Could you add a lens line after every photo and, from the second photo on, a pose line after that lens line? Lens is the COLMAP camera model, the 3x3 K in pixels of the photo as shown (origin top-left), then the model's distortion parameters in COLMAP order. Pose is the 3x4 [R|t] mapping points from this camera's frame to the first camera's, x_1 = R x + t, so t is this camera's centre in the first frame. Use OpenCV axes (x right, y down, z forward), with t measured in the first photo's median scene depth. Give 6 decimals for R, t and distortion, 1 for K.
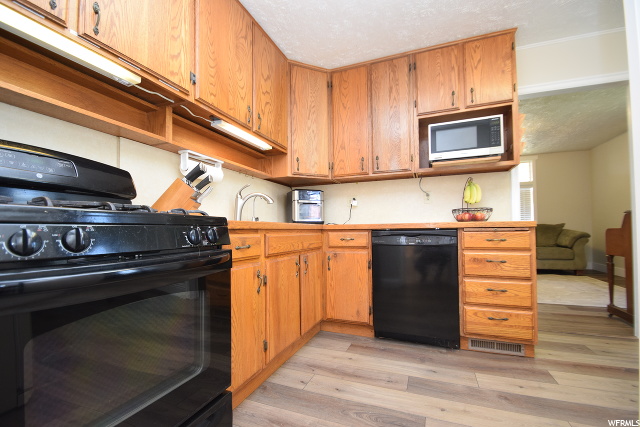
lens RADIAL K [[282.0, 0, 320.4], [0, 282.0, 218.2], [0, 0, 1]] dist [-0.000628, -0.000211]
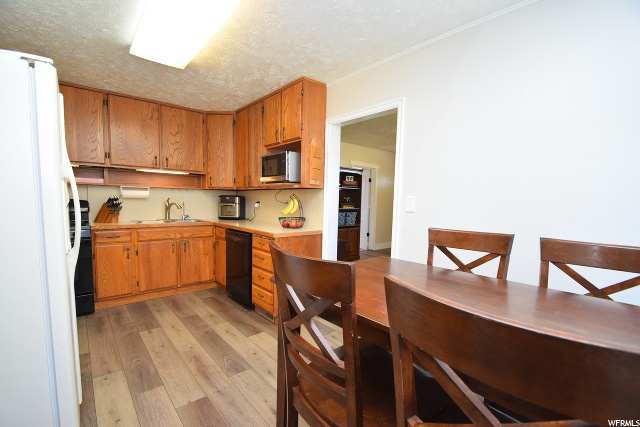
lens RADIAL K [[282.0, 0, 314.0], [0, 282.0, 218.8], [0, 0, 1]] dist [-0.000628, -0.000211]
pose [[0.885124, 0.060238, -0.461441, 1.498894], [-0.010725, 0.993964, 0.109182, -0.209549], [0.465232, -0.091691, 0.880427, -0.148780]]
